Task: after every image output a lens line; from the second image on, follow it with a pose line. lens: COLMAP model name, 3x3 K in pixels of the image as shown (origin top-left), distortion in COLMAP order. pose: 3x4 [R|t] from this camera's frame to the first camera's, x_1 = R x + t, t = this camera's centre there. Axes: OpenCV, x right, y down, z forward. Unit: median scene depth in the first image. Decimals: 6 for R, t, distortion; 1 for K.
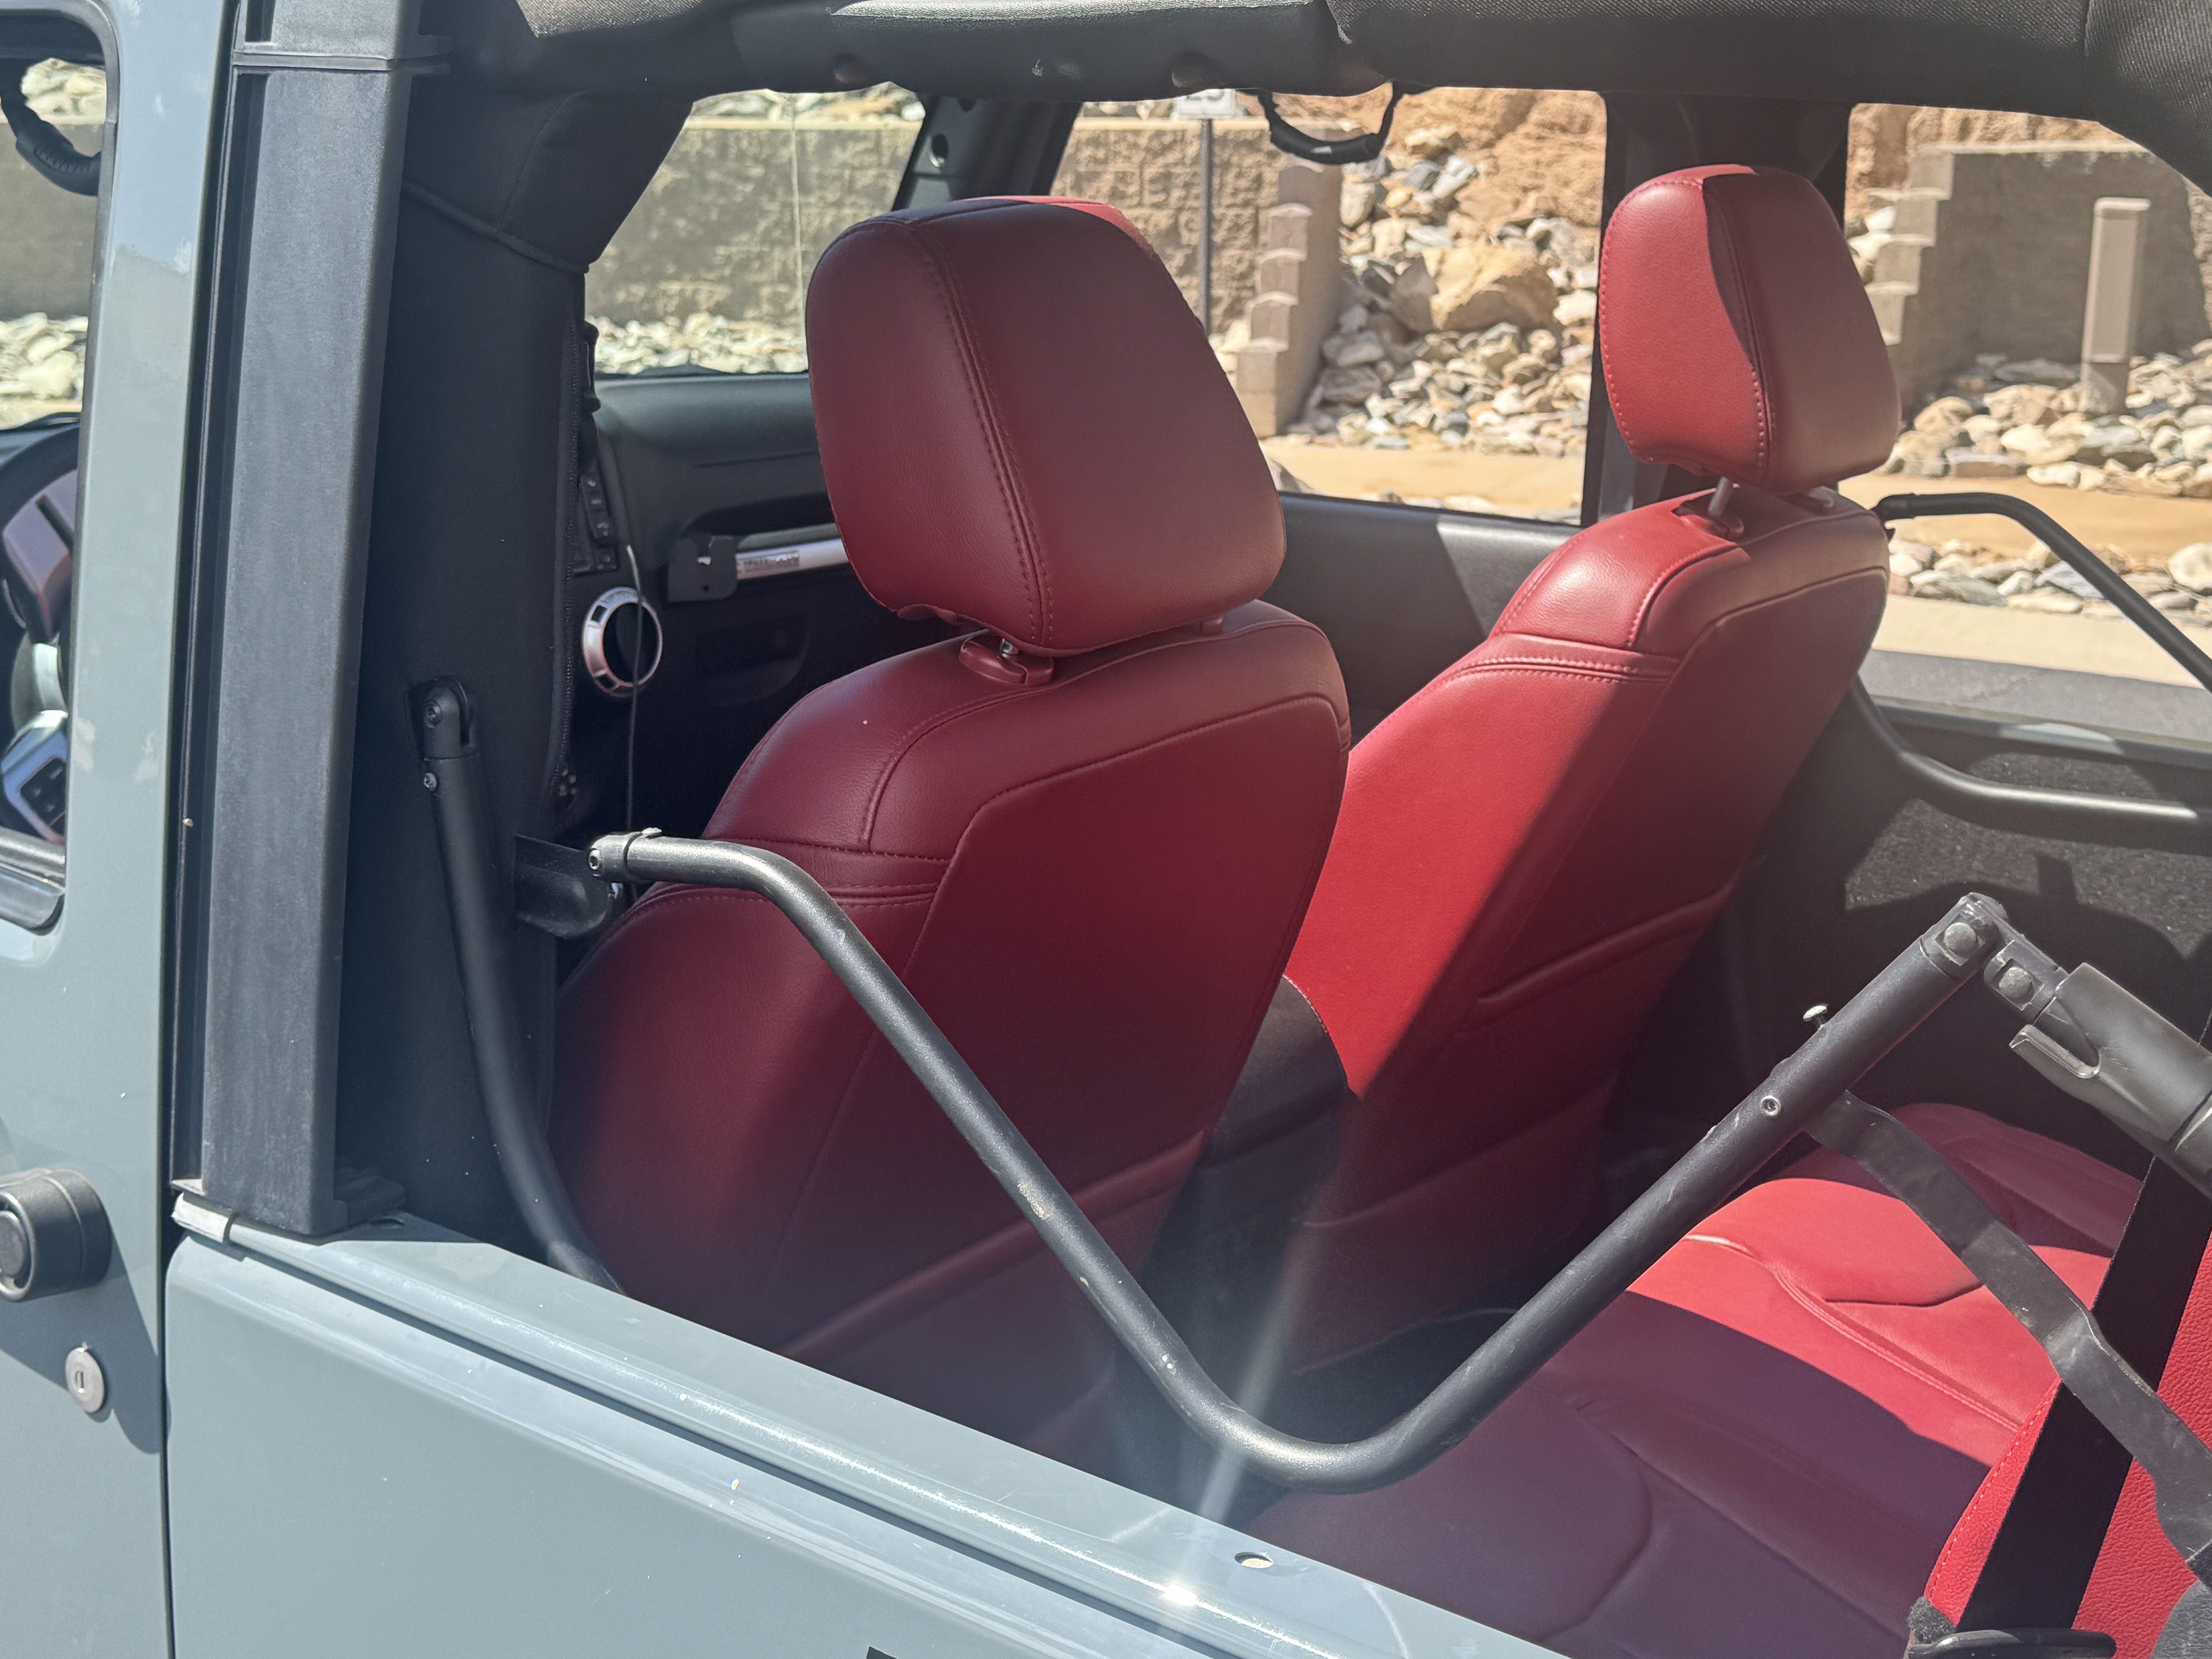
lens RADIAL K [[2831.2, 0, 1118.6], [0, 2831.2, 832.8], [0, 0, 1]] dist [0.078177, 0.000000]
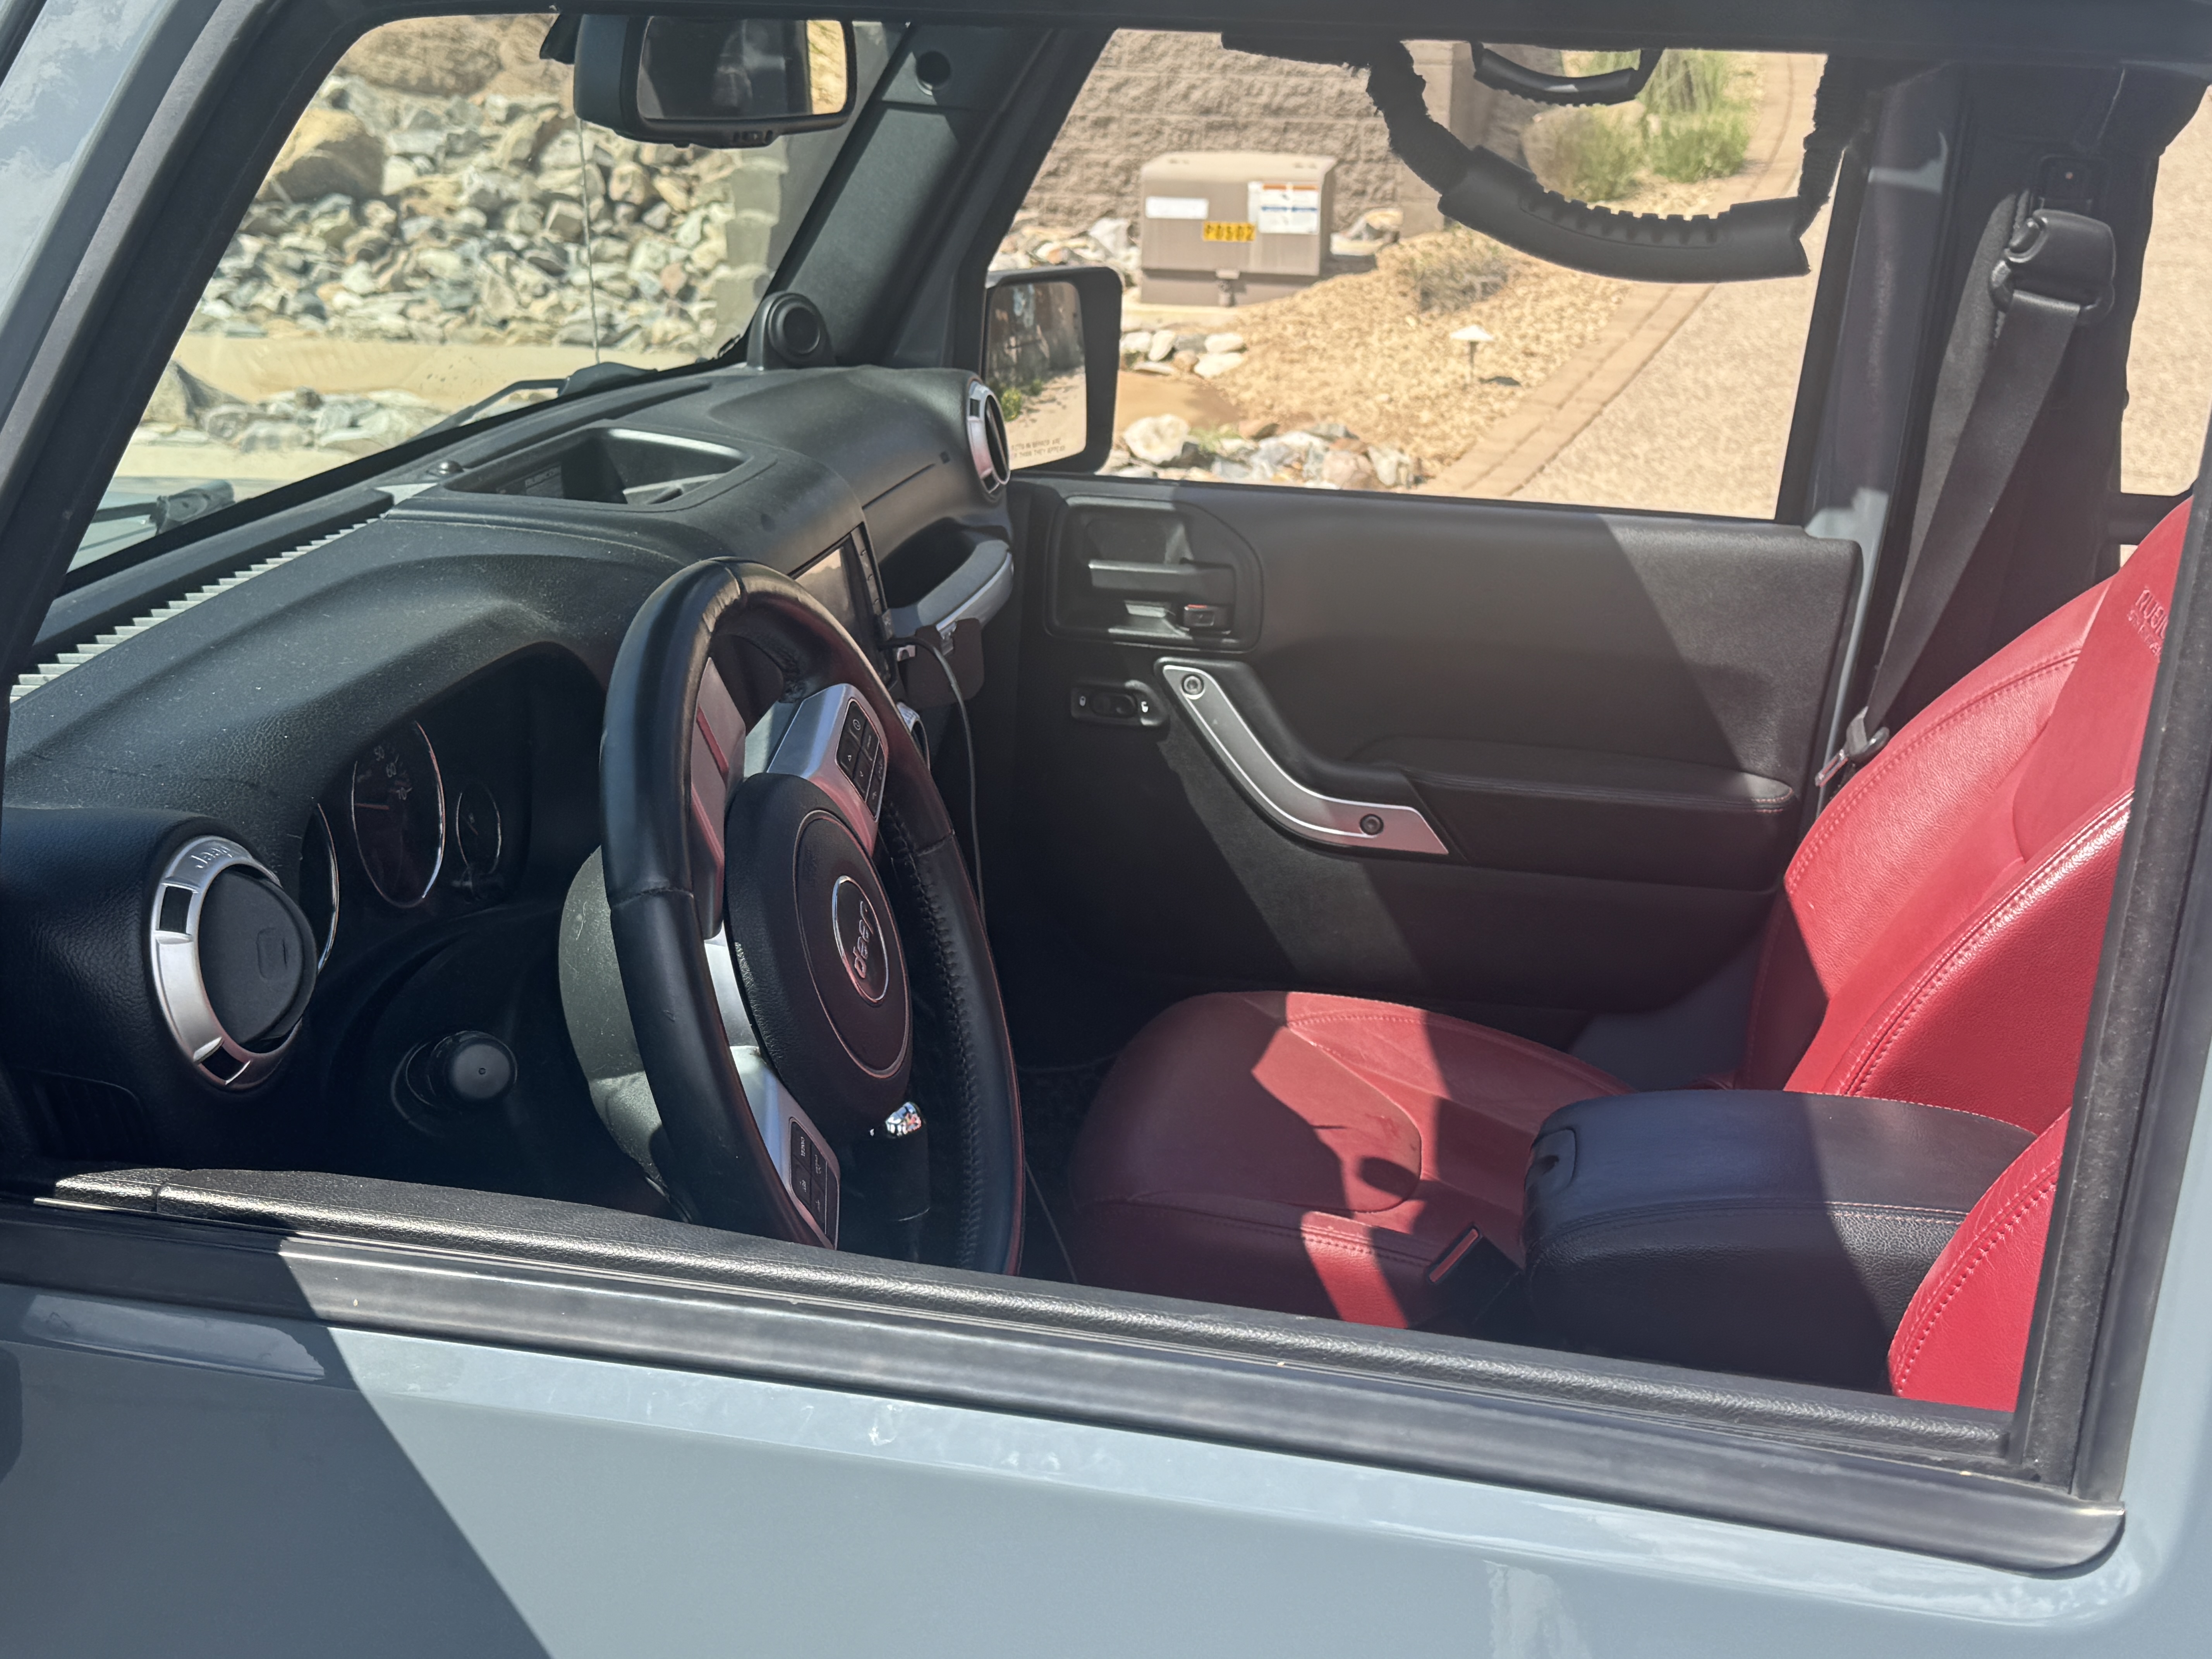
lens RADIAL K [[2831.2, 0, 1123.2], [0, 2831.2, 844.3], [0, 0, 1]] dist [0.078177, 0.000000]
pose [[0.886766, -0.112117, 0.448415, -0.077231], [0.087938, 0.993339, 0.074463, -0.016958], [-0.453777, -0.026599, 0.890718, 0.056371]]
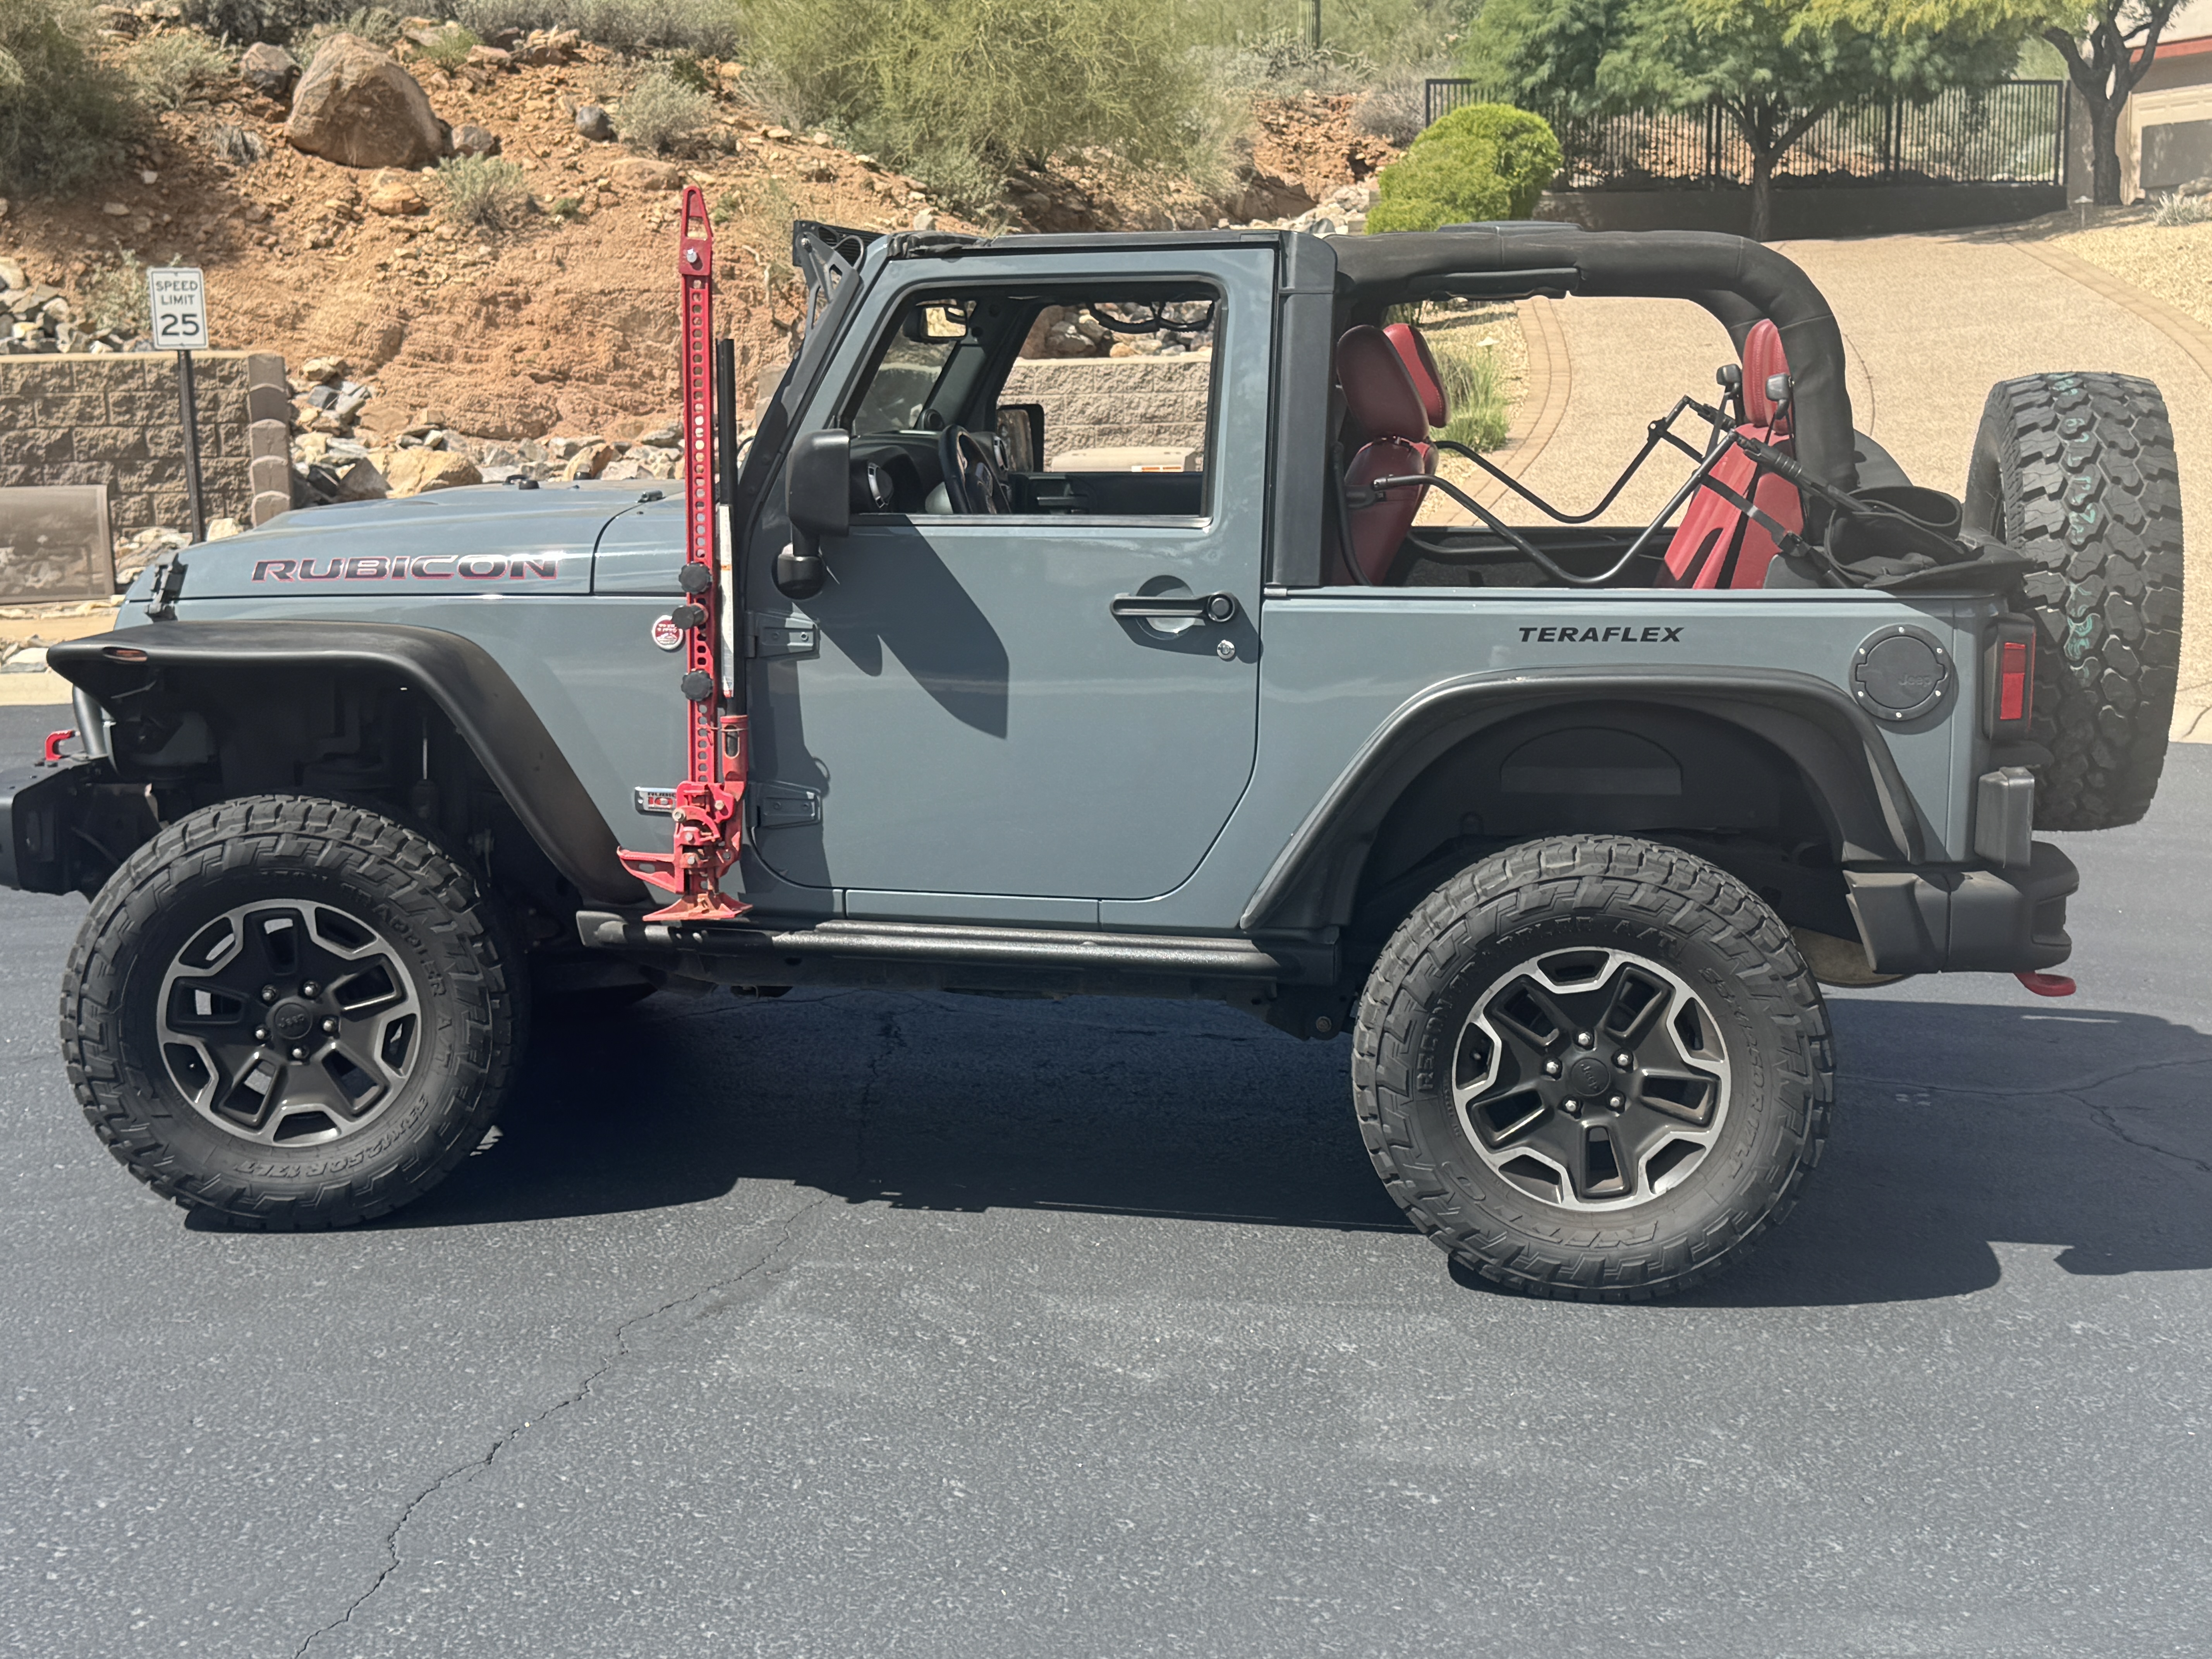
lens RADIAL K [[2831.2, 0, 1113.1], [0, 2831.2, 809.6], [0, 0, 1]] dist [0.078177, 0.000000]
pose [[0.872401, -0.097457, 0.478976, -0.220794], [0.139666, 0.988768, -0.053202, 0.055799], [-0.468412, 0.113310, 0.876214, -0.204075]]
